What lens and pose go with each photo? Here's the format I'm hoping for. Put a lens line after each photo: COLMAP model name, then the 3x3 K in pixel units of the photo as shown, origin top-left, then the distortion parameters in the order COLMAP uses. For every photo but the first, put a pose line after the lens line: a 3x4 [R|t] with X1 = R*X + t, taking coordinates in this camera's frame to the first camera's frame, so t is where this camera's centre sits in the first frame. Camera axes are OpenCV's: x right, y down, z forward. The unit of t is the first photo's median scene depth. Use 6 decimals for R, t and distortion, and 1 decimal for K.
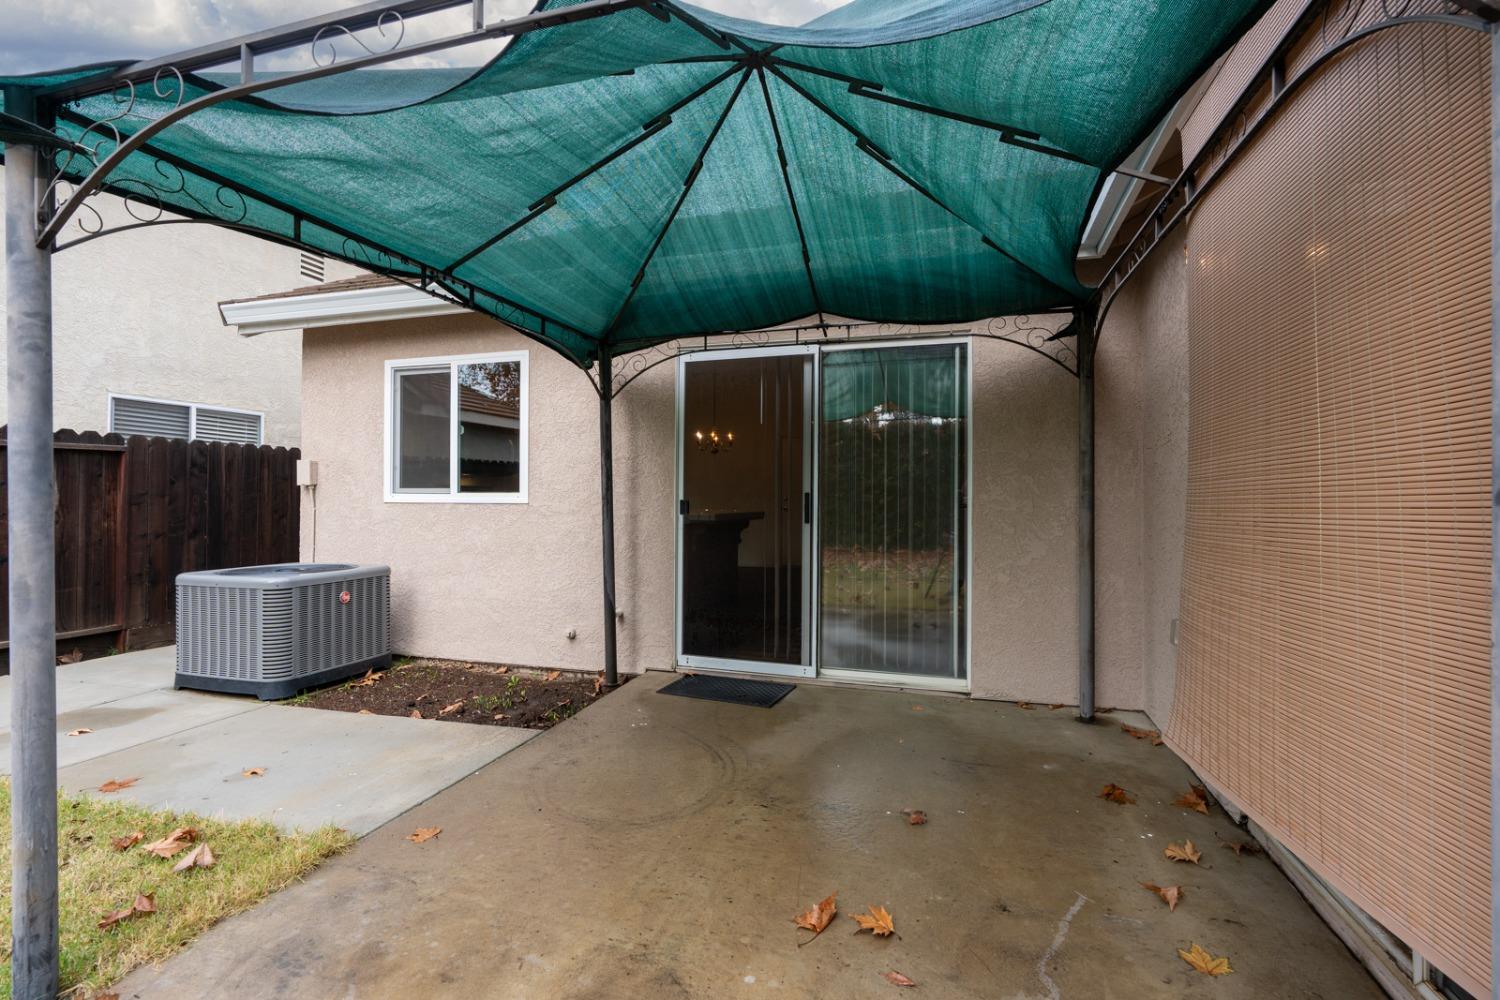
lens RADIAL K [[688.7, 0, 747.2], [0, 688.7, 500.4], [0, 0, 1]] dist [-0.007326, 0.000989]
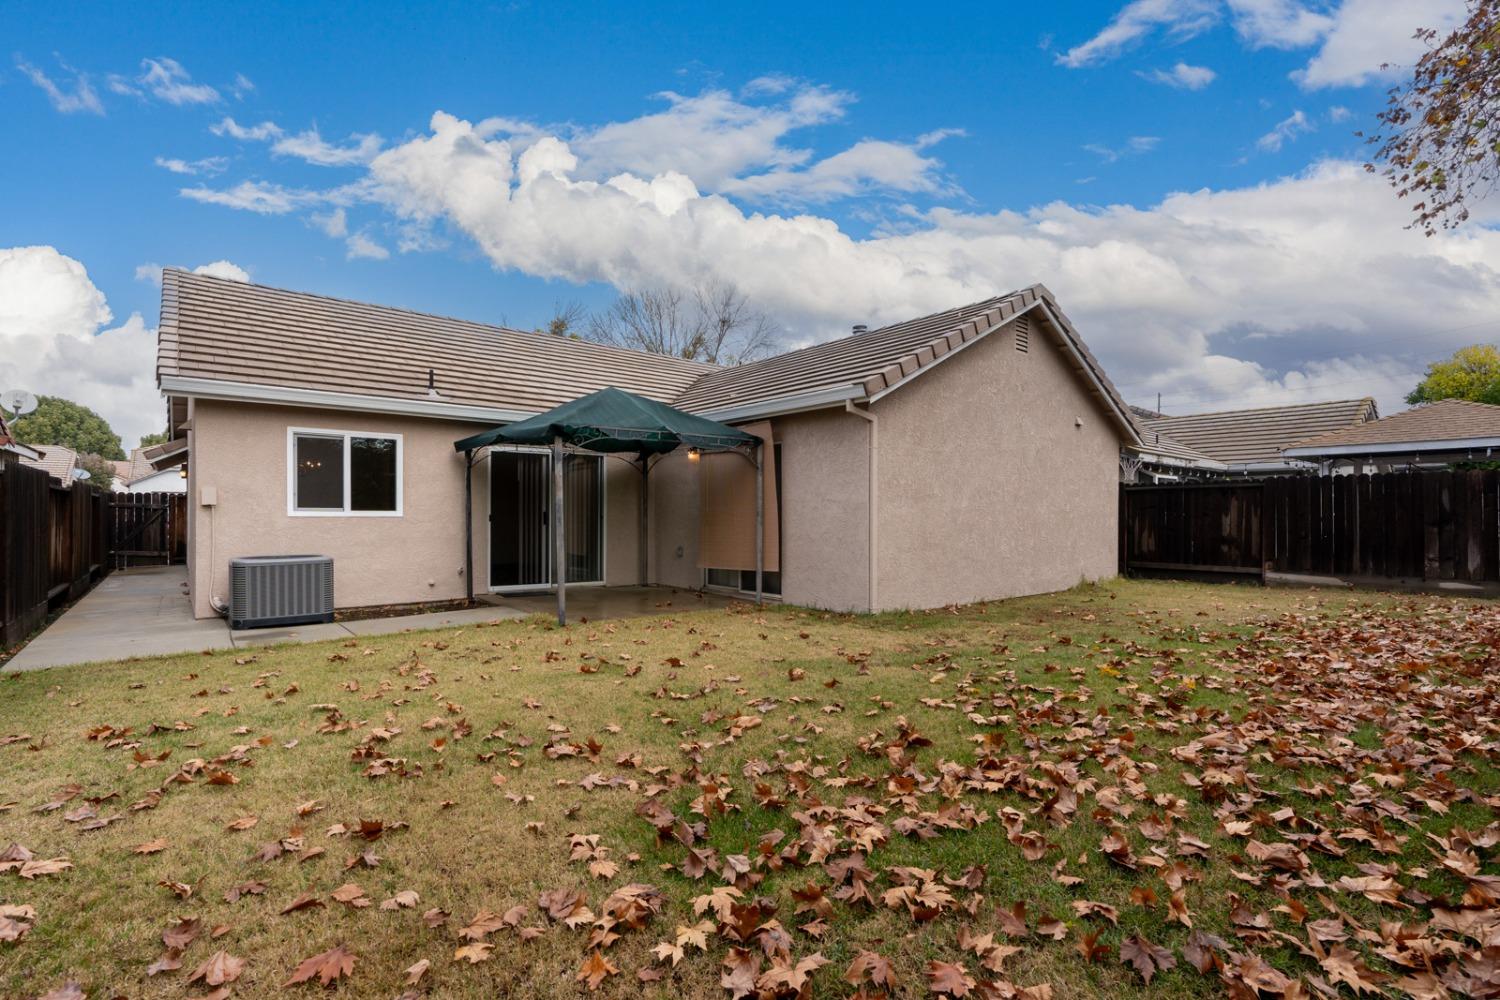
lens RADIAL K [[688.7, 0, 762.0], [0, 688.7, 519.1], [0, 0, 1]] dist [-0.007326, 0.000989]
pose [[0.534717, -0.006359, 0.845007, -1.403273], [0.001897, 0.999978, 0.006325, 0.001640], [-0.845029, -0.001779, 0.534717, -0.840402]]
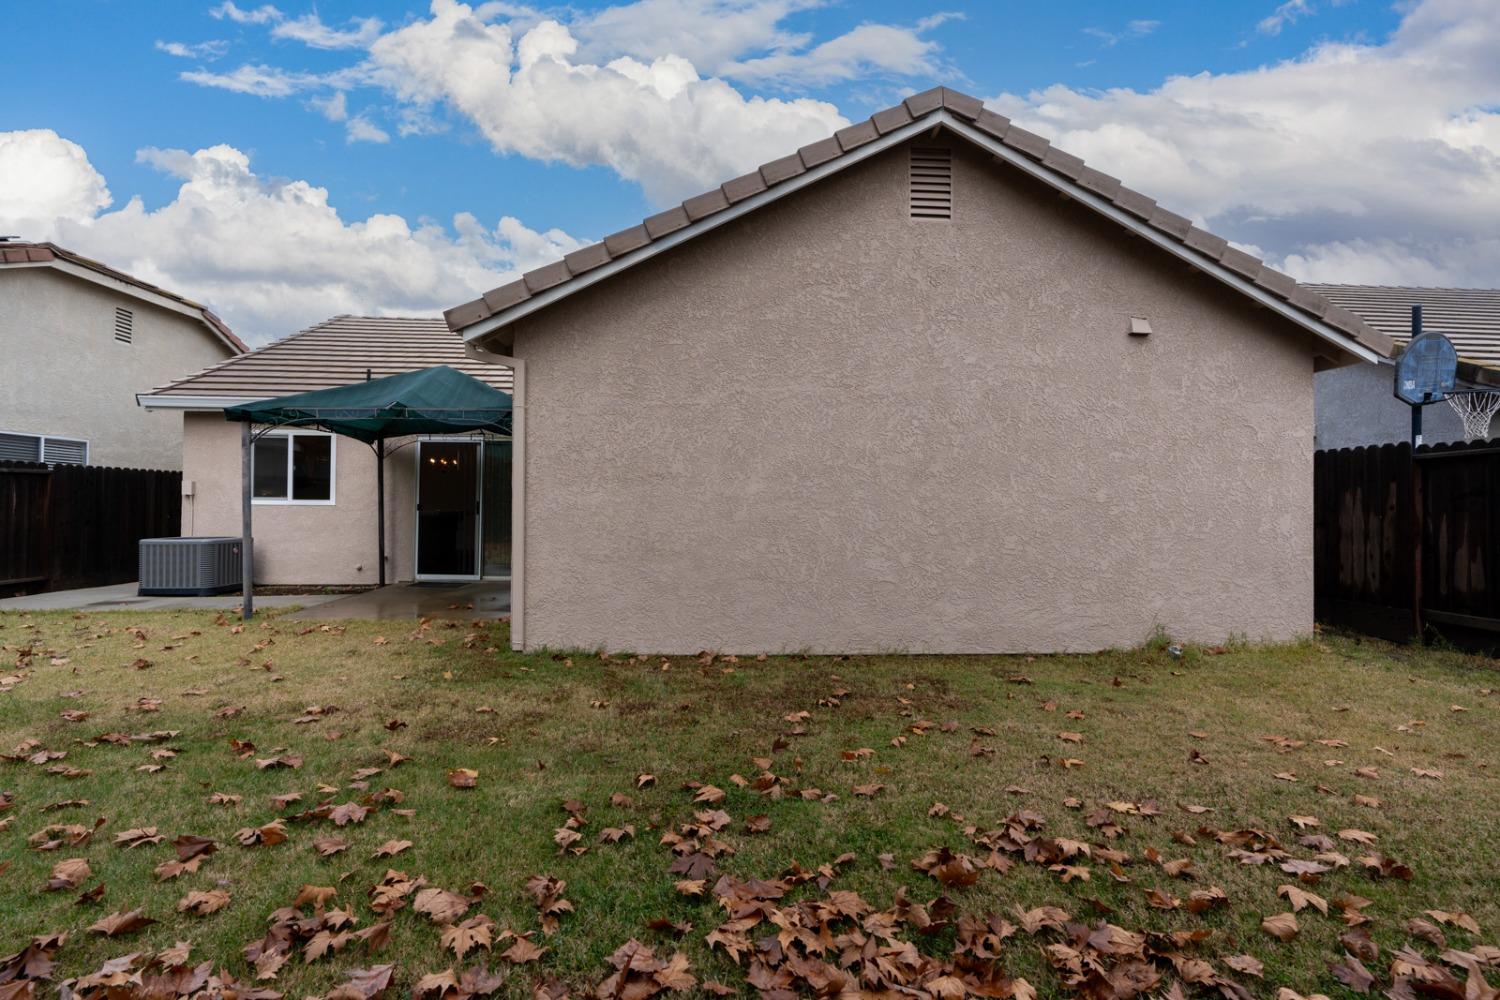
lens RADIAL K [[688.7, 0, 762.3], [0, 688.7, 501.1], [0, 0, 1]] dist [-0.007326, 0.000989]
pose [[0.933125, 0.008034, 0.359461, 0.135873], [-0.004735, 0.999938, -0.010058, 0.006480], [-0.359520, 0.007684, 0.933106, -1.394313]]
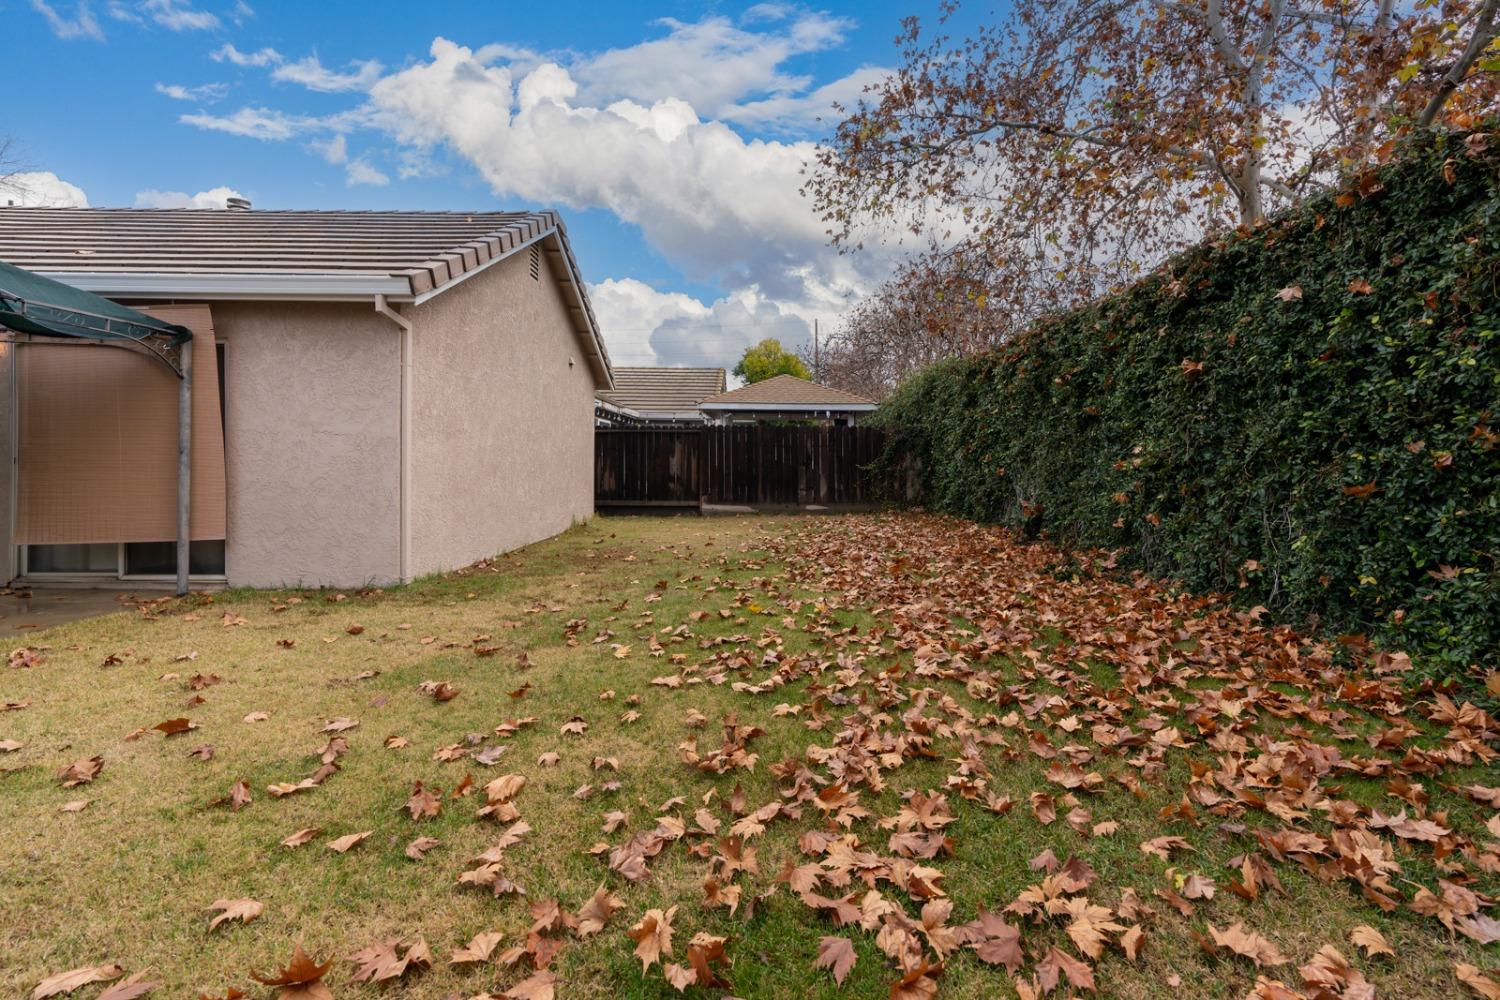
lens RADIAL K [[688.7, 0, 780.9], [0, 688.7, 461.3], [0, 0, 1]] dist [-0.007326, 0.000989]
pose [[-0.319645, -0.007528, 0.947507, -1.259053], [-0.004331, 0.999970, 0.006484, 0.005490], [-0.947527, -0.002031, -0.319668, -0.419332]]
